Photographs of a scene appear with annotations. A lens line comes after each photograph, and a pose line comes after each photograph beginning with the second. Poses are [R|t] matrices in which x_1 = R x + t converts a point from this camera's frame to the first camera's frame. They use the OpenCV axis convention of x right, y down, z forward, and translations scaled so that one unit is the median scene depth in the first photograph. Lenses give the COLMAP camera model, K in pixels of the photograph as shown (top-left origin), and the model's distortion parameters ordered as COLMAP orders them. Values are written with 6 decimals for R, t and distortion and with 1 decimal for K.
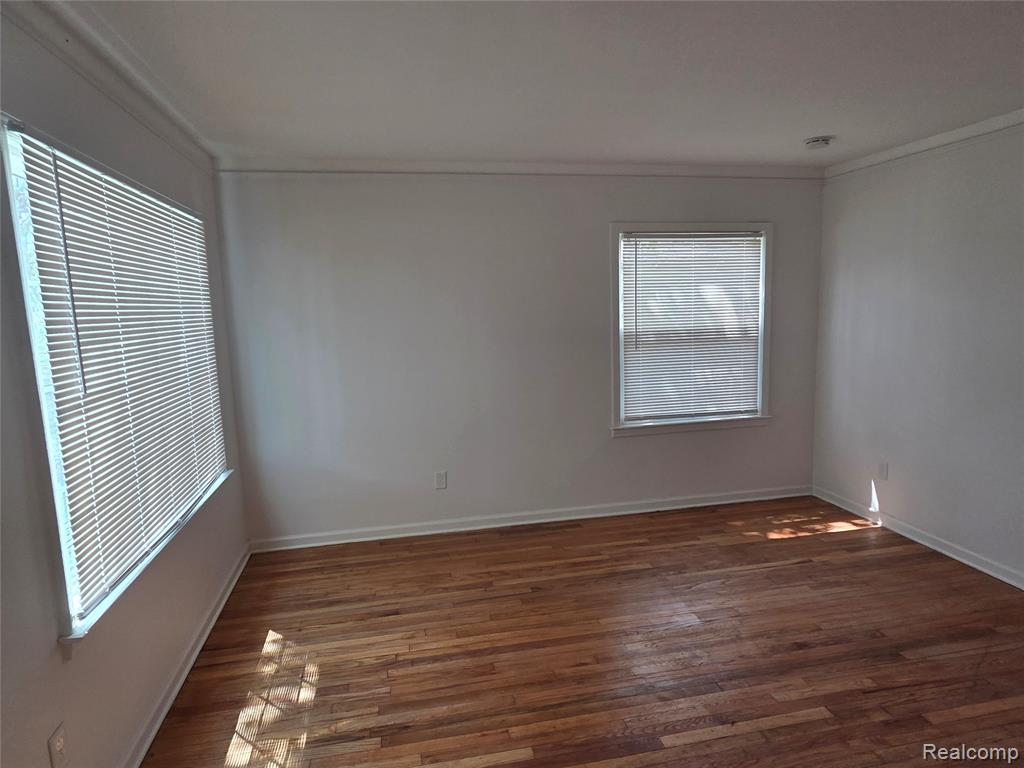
lens RADIAL K [[599.8, 0, 507.8], [0, 599.8, 384.9], [0, 0, 1]] dist [0.003605, -0.000930]
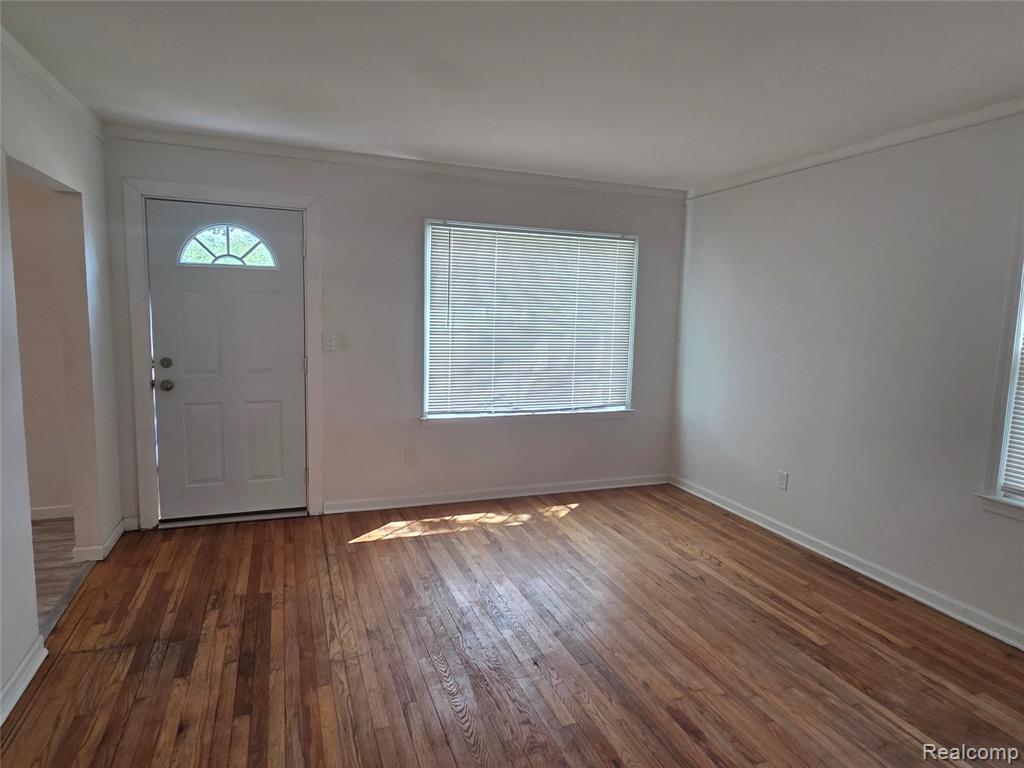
lens RADIAL K [[599.8, 0, 507.8], [0, 599.8, 384.9], [0, 0, 1]] dist [0.003605, -0.000930]
pose [[0.154876, 0.160774, -0.974764, 0.833967], [-0.163623, 0.977217, 0.135181, -0.058738], [0.974290, 0.138558, 0.177654, 0.404179]]
